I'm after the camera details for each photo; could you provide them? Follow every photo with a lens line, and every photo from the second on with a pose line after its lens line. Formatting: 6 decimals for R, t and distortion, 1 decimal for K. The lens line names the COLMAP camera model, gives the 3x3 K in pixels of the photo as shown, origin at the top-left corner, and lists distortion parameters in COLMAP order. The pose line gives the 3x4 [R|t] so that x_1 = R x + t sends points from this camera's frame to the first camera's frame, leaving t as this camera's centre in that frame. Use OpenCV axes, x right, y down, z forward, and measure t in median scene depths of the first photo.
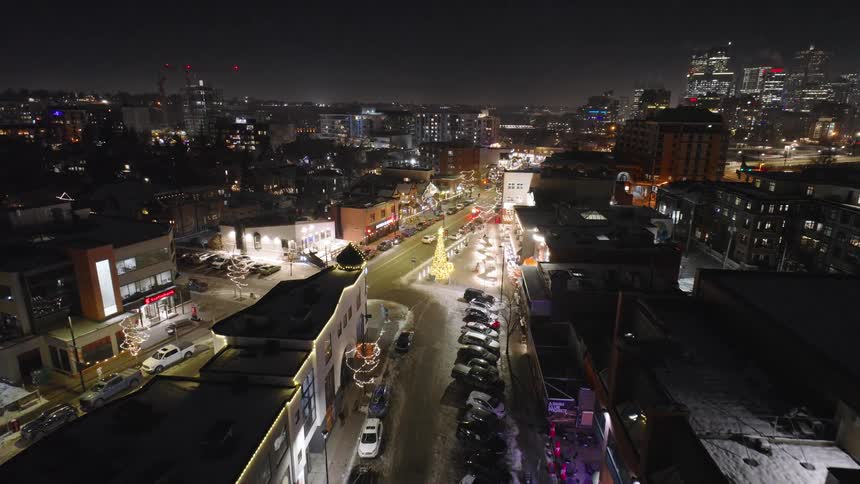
lens RADIAL K [[471.7, 0, 431.6], [0, 471.7, 238.0], [0, 0, 1]] dist [-0.002914, -0.000342]
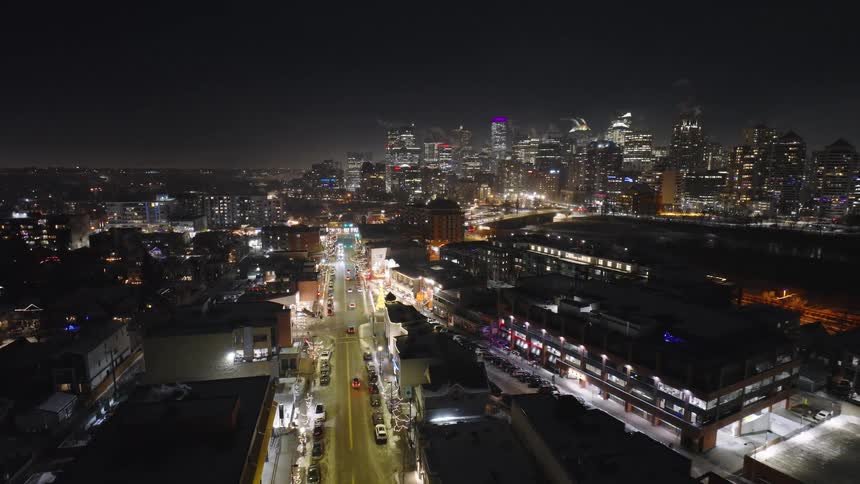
lens RADIAL K [[471.7, 0, 431.6], [0, 471.7, 238.0], [0, 0, 1]] dist [-0.002914, -0.000342]
pose [[0.827988, -0.087726, 0.553841, -0.226037], [0.152787, 0.985611, -0.072300, -0.008854], [-0.539529, 0.144483, 0.829478, -0.196283]]
